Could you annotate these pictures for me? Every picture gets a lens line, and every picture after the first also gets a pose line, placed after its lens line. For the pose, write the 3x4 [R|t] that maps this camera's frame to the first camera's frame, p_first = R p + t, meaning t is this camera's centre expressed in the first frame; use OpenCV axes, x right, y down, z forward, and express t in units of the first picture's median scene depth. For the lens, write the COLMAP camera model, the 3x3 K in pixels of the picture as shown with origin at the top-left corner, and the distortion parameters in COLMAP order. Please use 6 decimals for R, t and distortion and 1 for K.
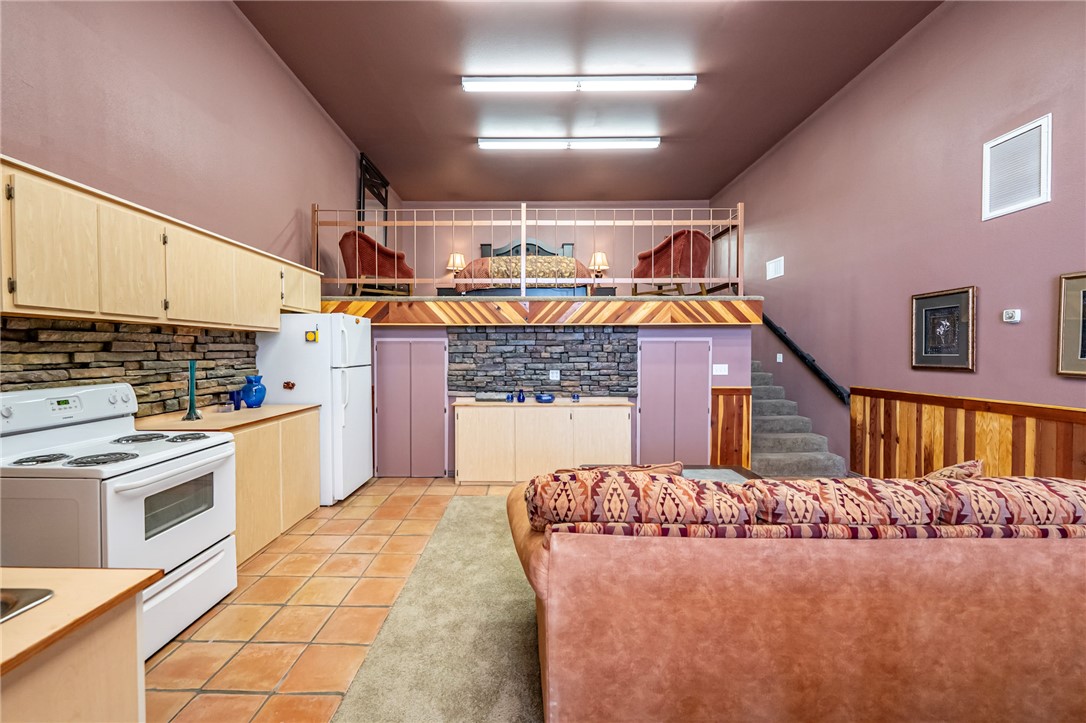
lens RADIAL K [[488.6, 0, 540.1], [0, 488.6, 358.4], [0, 0, 1]] dist [0.002101, 0.000690]
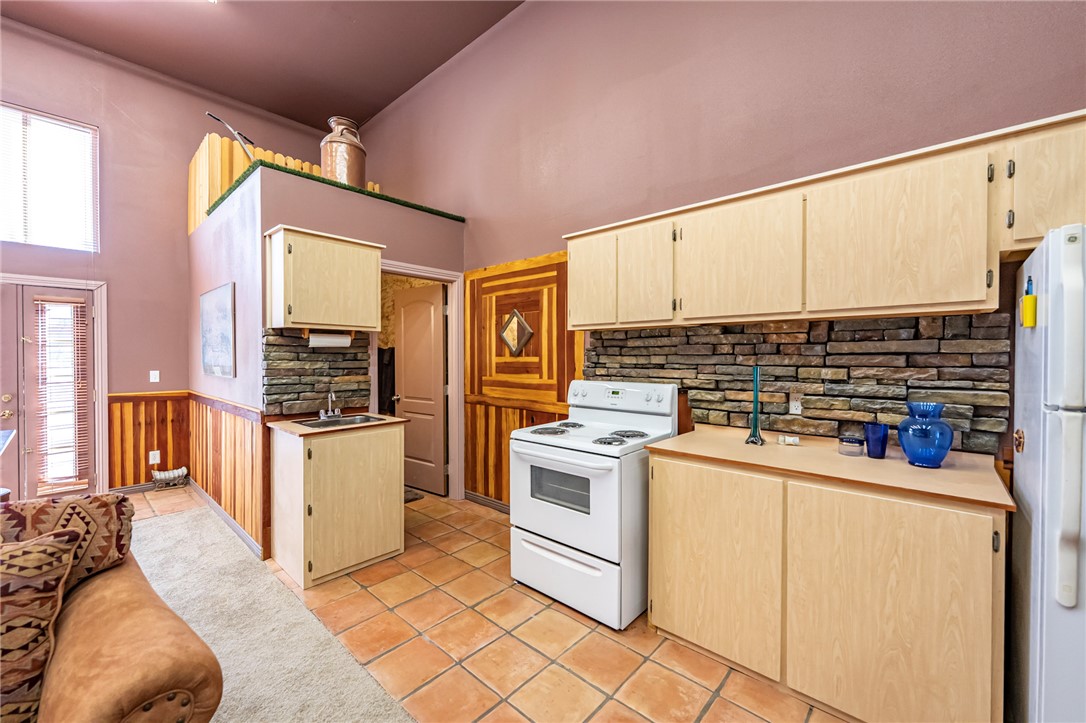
lens RADIAL K [[431.7, 0, 543.9], [0, 431.7, 361.4], [0, 0, 1]] dist [0.002135, -0.001113]
pose [[-0.687512, 0.011206, -0.726086, 0.009819], [-0.010541, 0.999622, 0.025409, -0.019666], [0.726096, 0.025123, -0.687134, 1.412778]]
